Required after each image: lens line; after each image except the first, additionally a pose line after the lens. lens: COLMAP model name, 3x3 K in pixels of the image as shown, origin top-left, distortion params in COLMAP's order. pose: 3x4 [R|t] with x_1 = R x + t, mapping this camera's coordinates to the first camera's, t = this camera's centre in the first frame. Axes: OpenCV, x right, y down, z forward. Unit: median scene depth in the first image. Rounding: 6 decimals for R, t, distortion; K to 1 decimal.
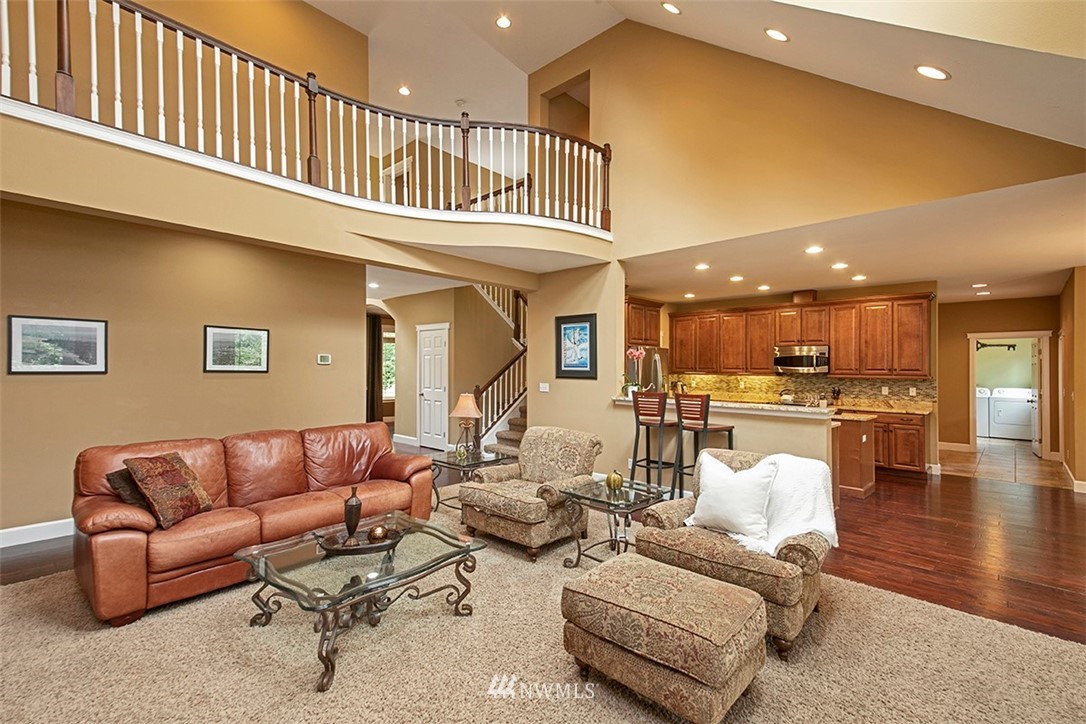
lens RADIAL K [[489.4, 0, 544.1], [0, 489.4, 361.8], [0, 0, 1]] dist [0.006040, -0.000881]
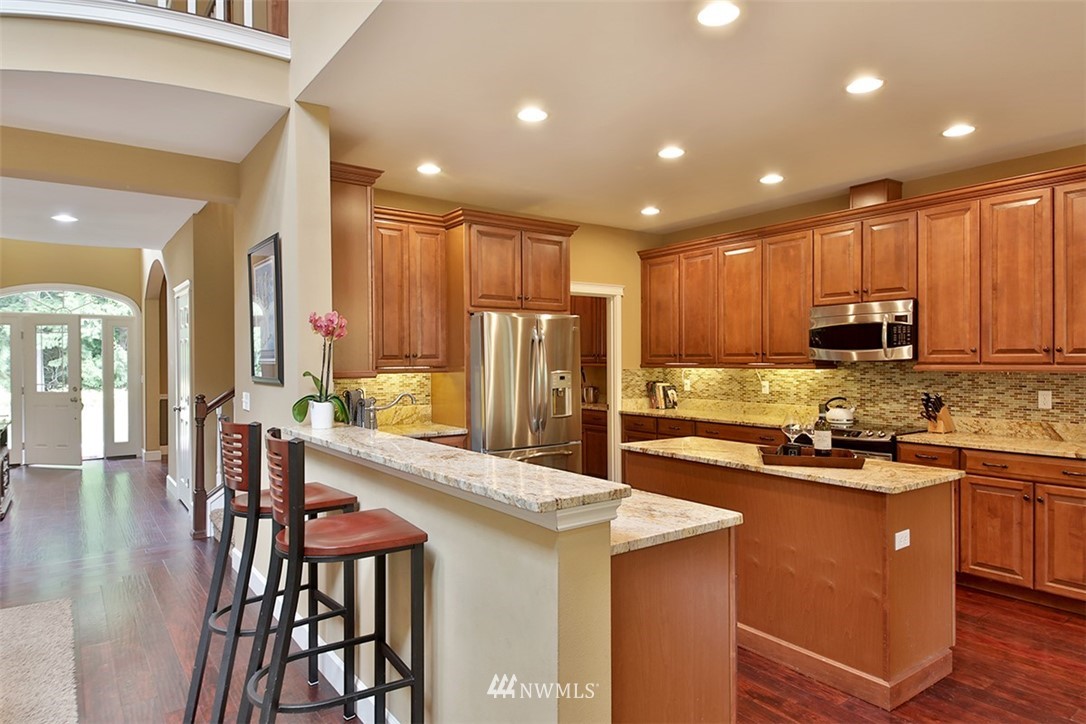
lens RADIAL K [[663.2, 0, 540.9], [0, 663.2, 364.7], [0, 0, 1]] dist [-0.032937, -0.000165]
pose [[0.985620, -0.010422, -0.168656, 0.341627], [0.013080, 0.999807, 0.014657, 0.013107], [0.168471, -0.016652, 0.985566, 0.350351]]
